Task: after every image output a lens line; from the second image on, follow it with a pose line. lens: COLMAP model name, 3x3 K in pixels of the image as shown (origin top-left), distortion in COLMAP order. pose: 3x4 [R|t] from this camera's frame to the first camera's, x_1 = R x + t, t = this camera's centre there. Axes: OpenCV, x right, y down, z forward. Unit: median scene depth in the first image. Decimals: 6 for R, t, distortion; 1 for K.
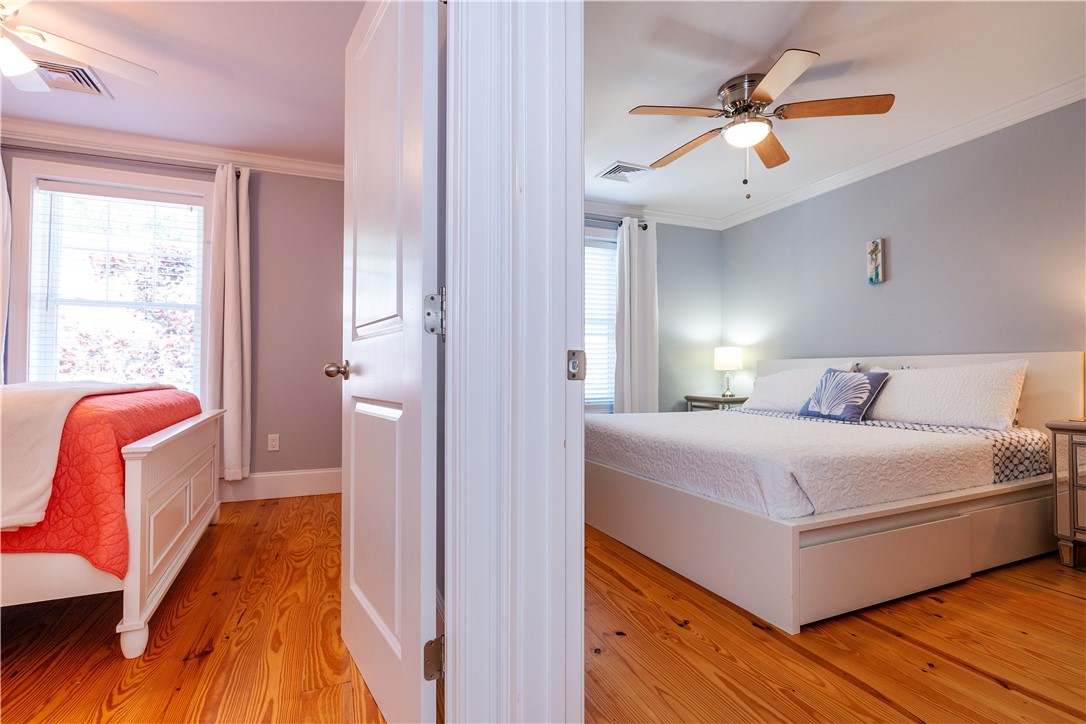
lens RADIAL K [[495.7, 0, 536.9], [0, 495.7, 365.4], [0, 0, 1]] dist [0.001479, 0.000212]
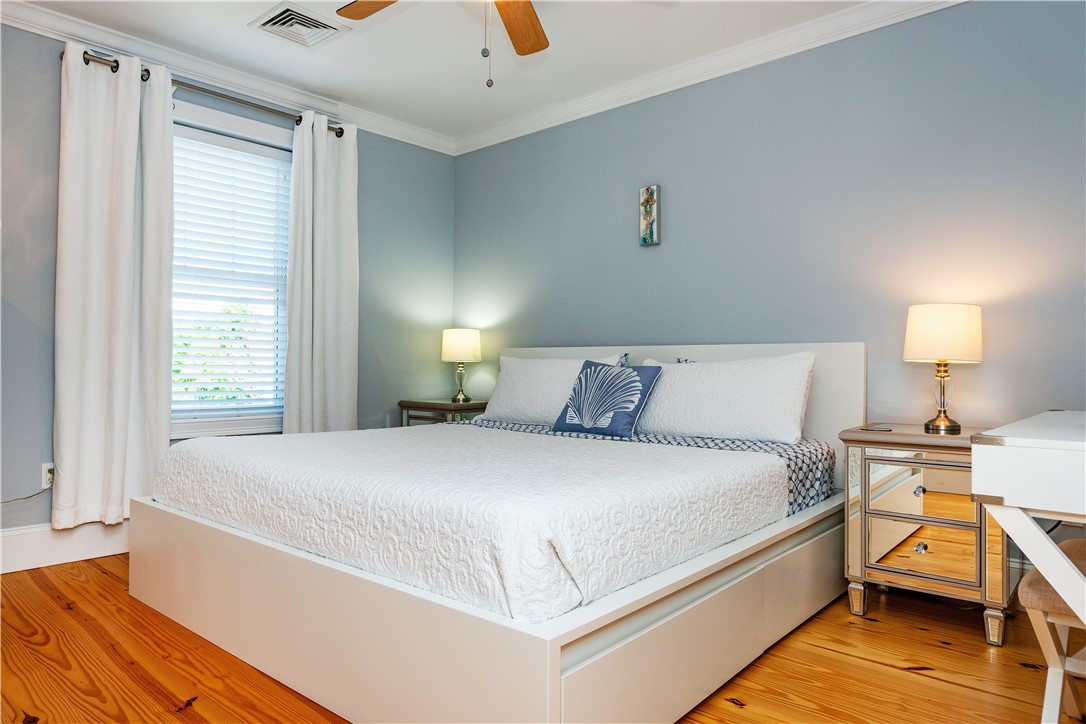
lens RADIAL K [[694.4, 0, 543.0], [0, 694.4, 362.0], [0, 0, 1]] dist [0.000215, 0.000047]
pose [[0.888656, 0.009742, 0.458471, 0.086894], [-0.013828, 0.999889, 0.005556, 0.003826], [-0.458366, -0.011277, 0.888692, 0.185389]]
